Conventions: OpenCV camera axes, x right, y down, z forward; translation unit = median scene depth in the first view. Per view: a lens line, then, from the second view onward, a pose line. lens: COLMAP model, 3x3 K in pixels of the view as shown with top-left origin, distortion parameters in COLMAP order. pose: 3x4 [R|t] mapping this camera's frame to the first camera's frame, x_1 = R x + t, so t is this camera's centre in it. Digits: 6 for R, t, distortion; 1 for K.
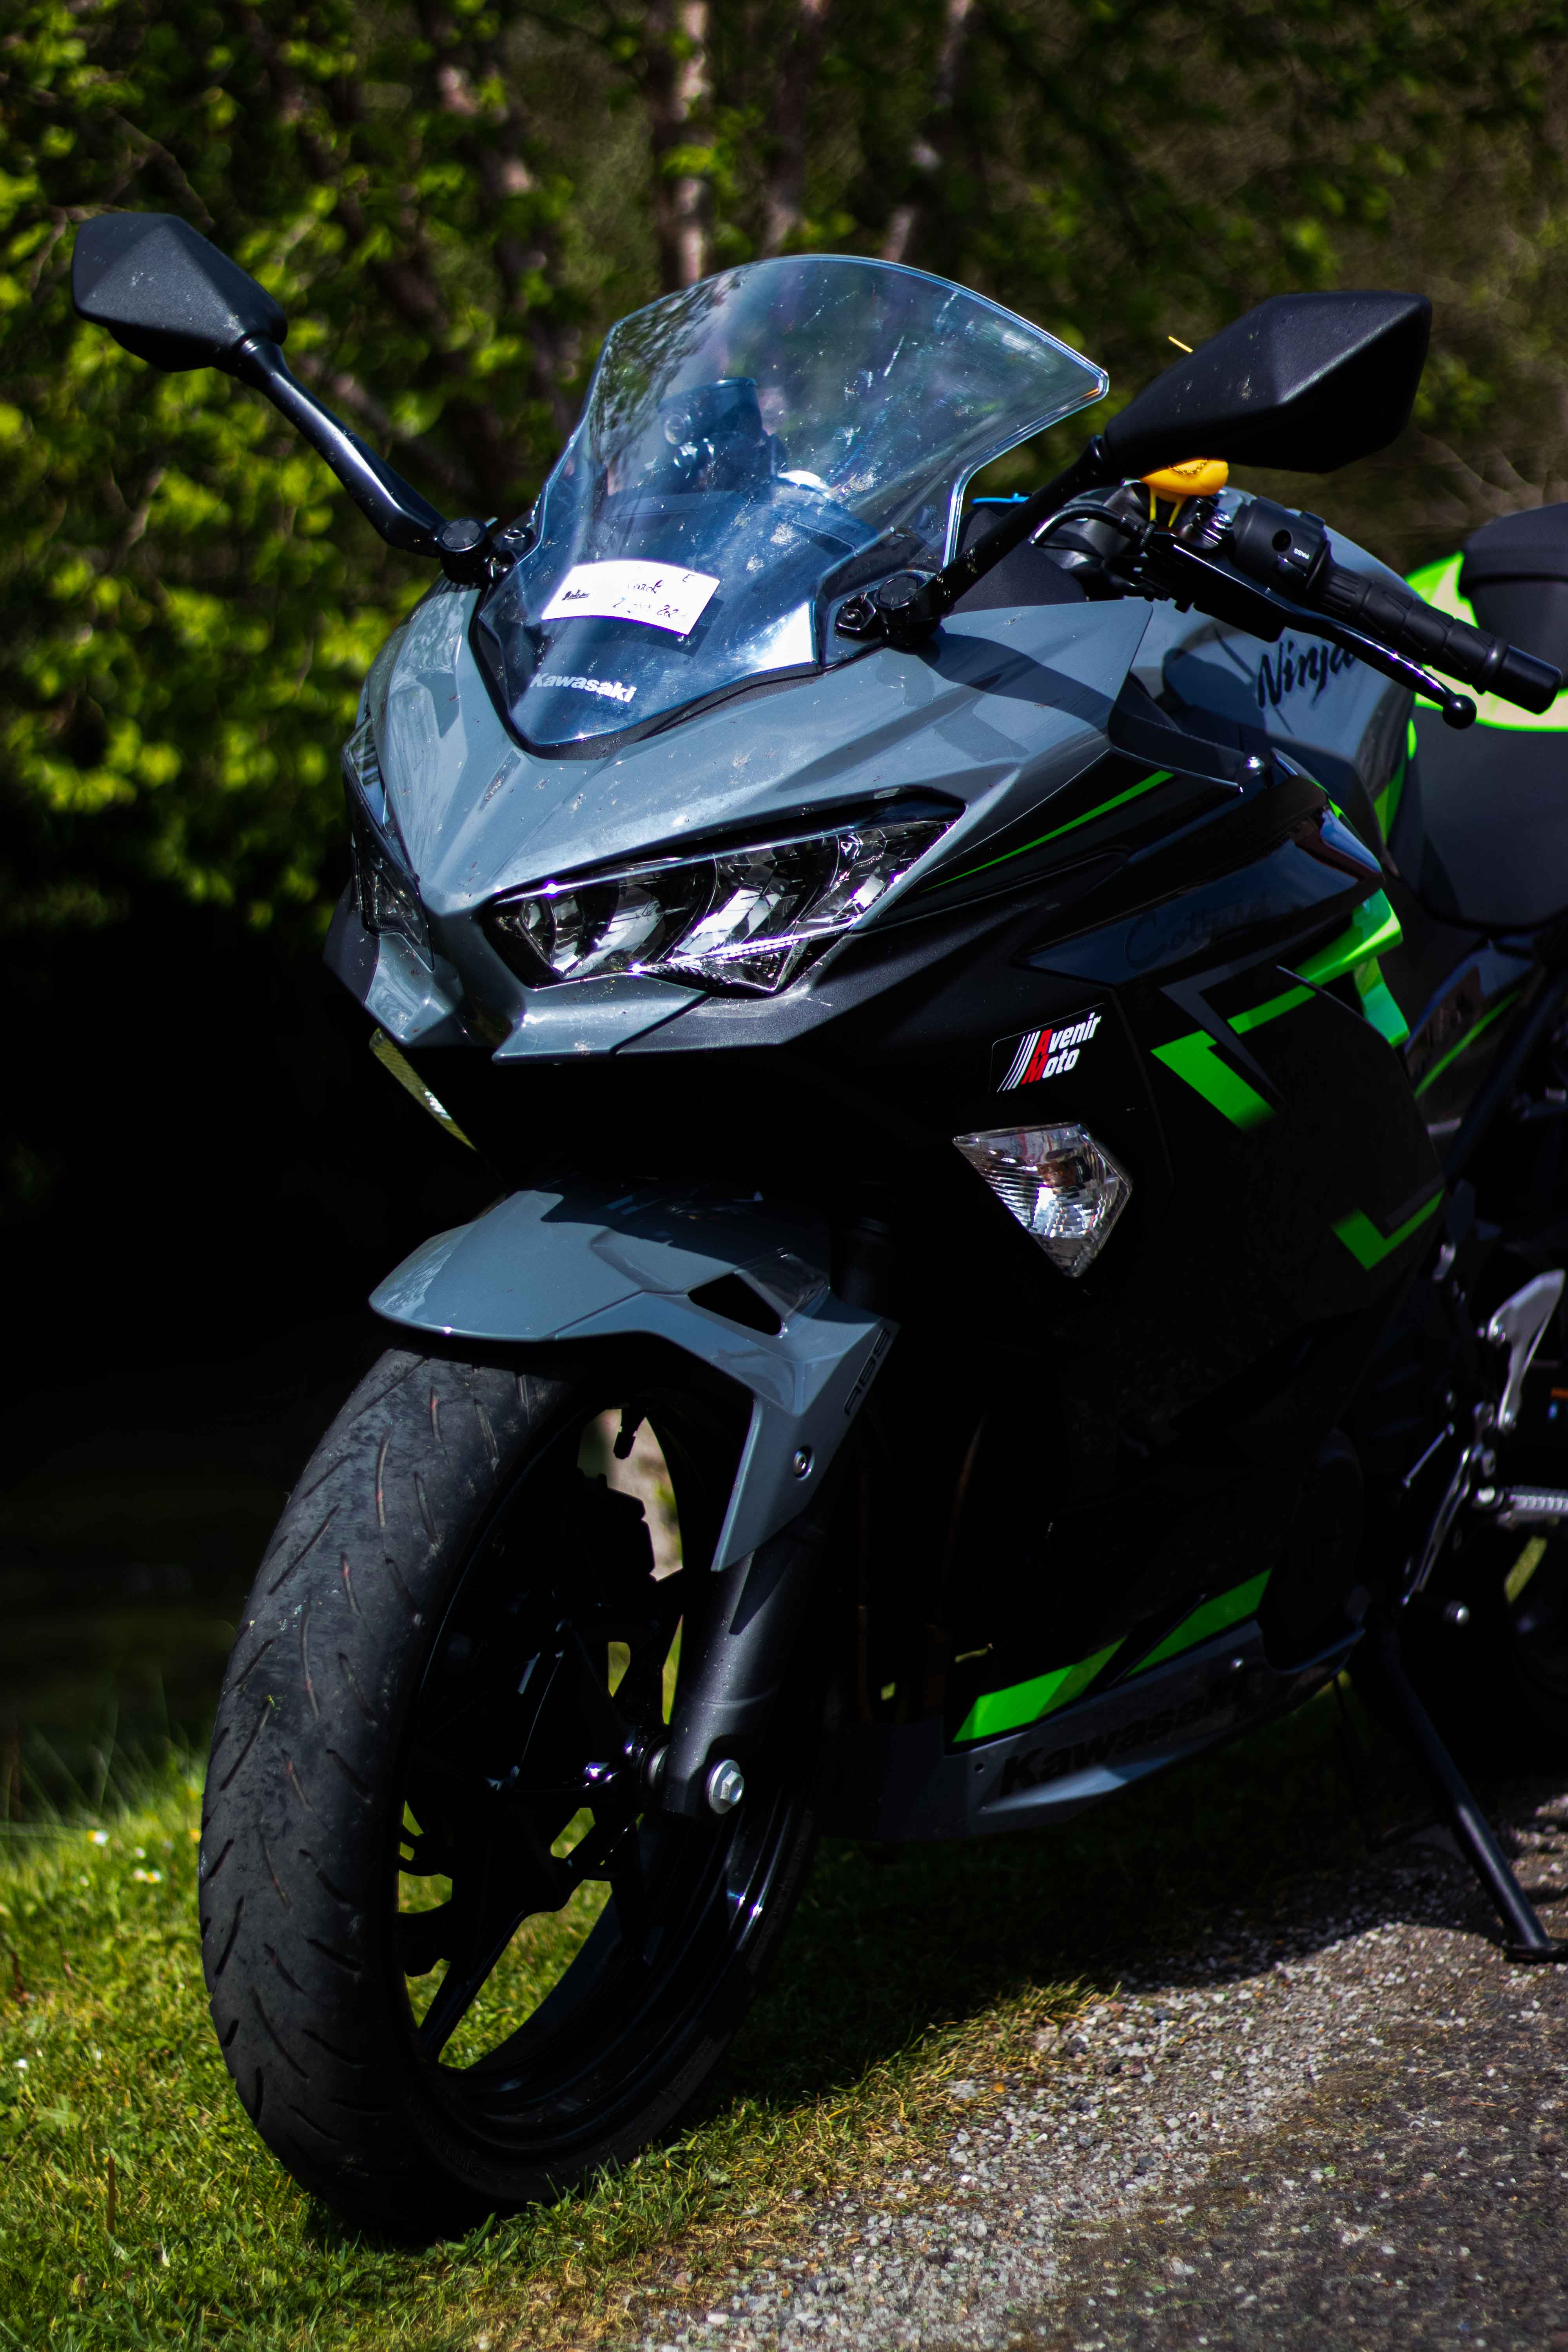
lens RADIAL K [[5395.7, 0, 817.3], [0, 5395.7, 1114.2], [0, 0, 1]] dist [-0.103470, 0.223306]
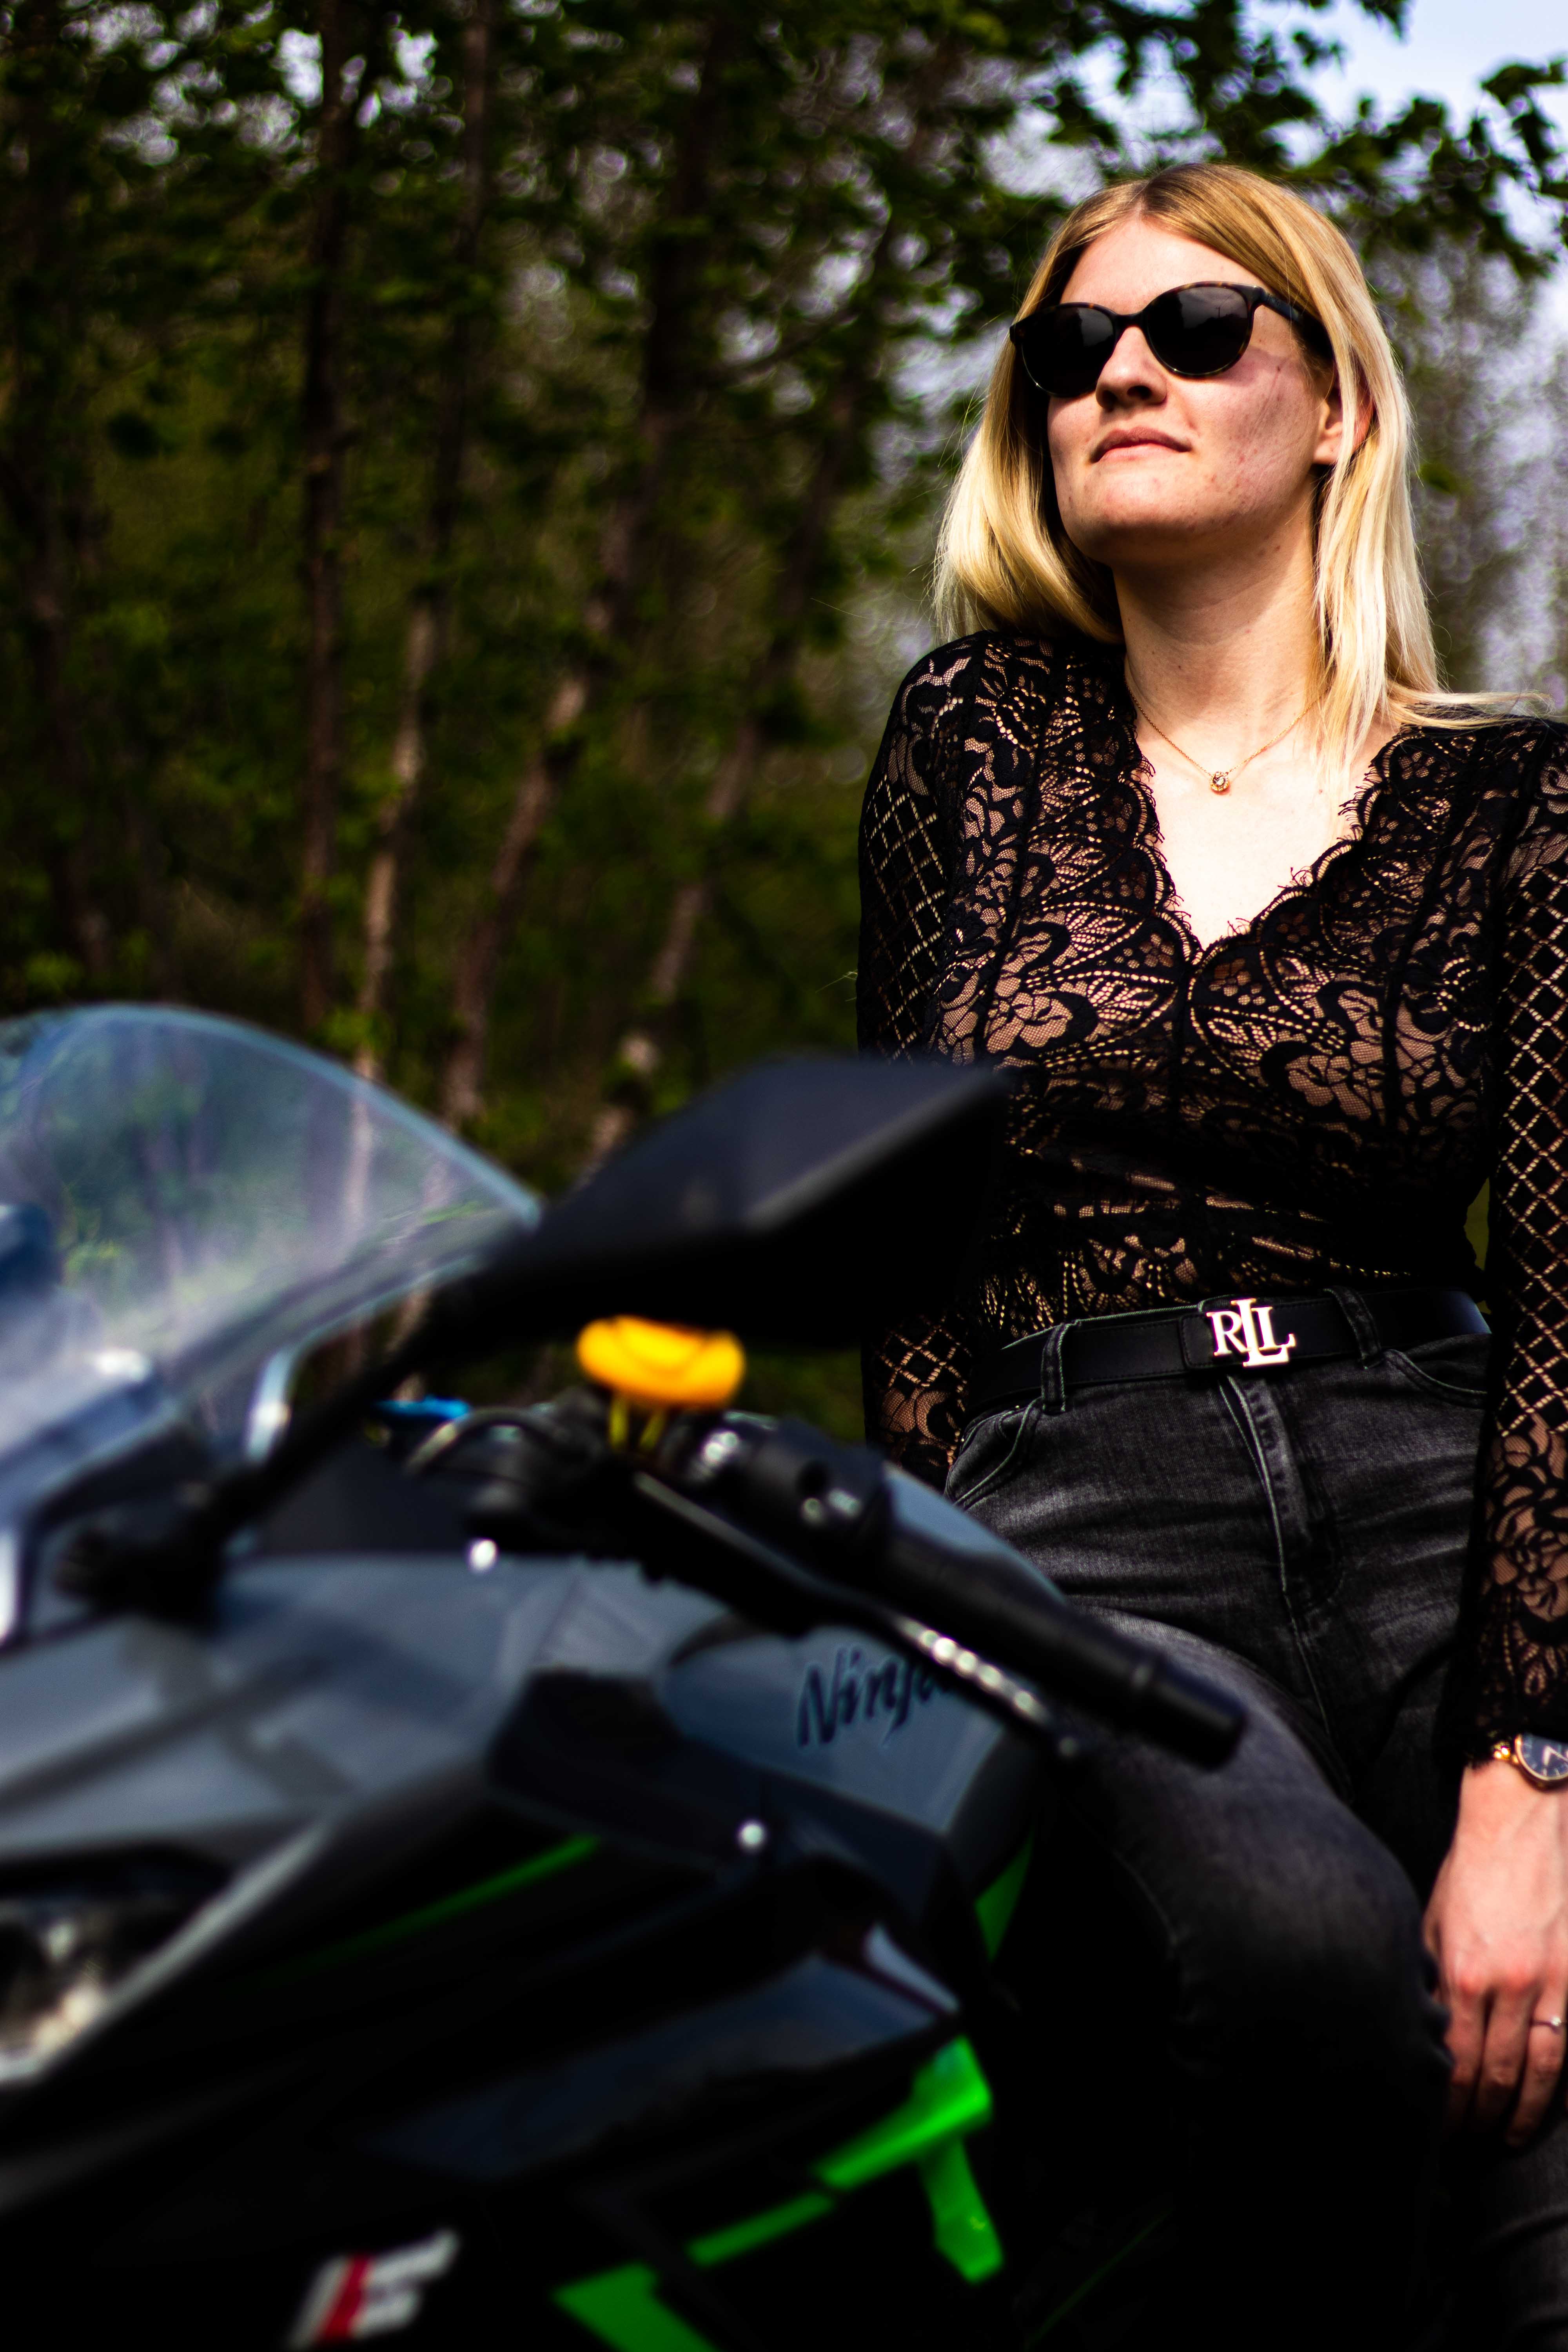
lens RADIAL K [[5395.7, 0, 817.3], [0, 5395.7, 1114.2], [0, 0, 1]] dist [-0.103470, 0.223306]
pose [[0.998479, 0.050623, 0.021817, 0.070789], [-0.045420, 0.979795, -0.194777, -0.024918], [-0.031237, 0.193490, 0.980605, 0.366564]]
